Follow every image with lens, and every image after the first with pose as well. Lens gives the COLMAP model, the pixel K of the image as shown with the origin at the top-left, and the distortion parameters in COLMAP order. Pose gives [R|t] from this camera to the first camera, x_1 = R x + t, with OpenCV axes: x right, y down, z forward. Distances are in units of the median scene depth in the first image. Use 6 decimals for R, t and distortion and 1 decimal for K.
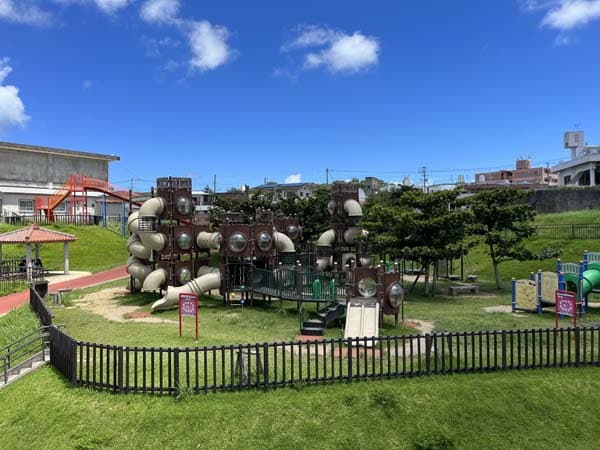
lens RADIAL K [[452.3, 0, 301.5], [0, 452.3, 226.0], [0, 0, 1]] dist [0.011715, -0.001435]
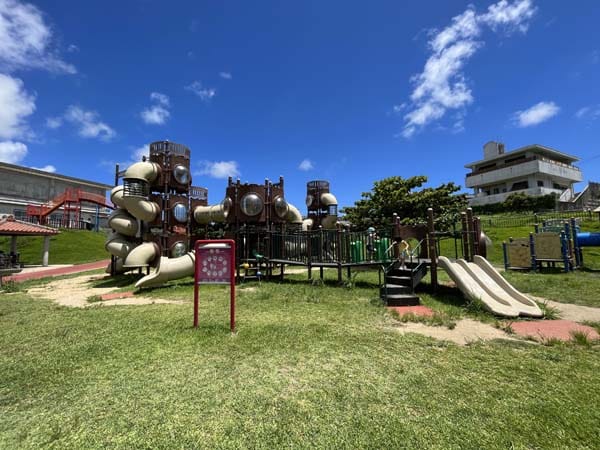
lens RADIAL K [[242.7, 0, 295.5], [0, 242.7, 221.5], [0, 0, 1]] dist [-0.003115, 0.000099]
pose [[0.968346, 0.014633, 0.249183, -0.156388], [0.013062, 0.993942, -0.109128, 0.108110], [-0.249270, 0.108929, 0.962288, 0.476861]]
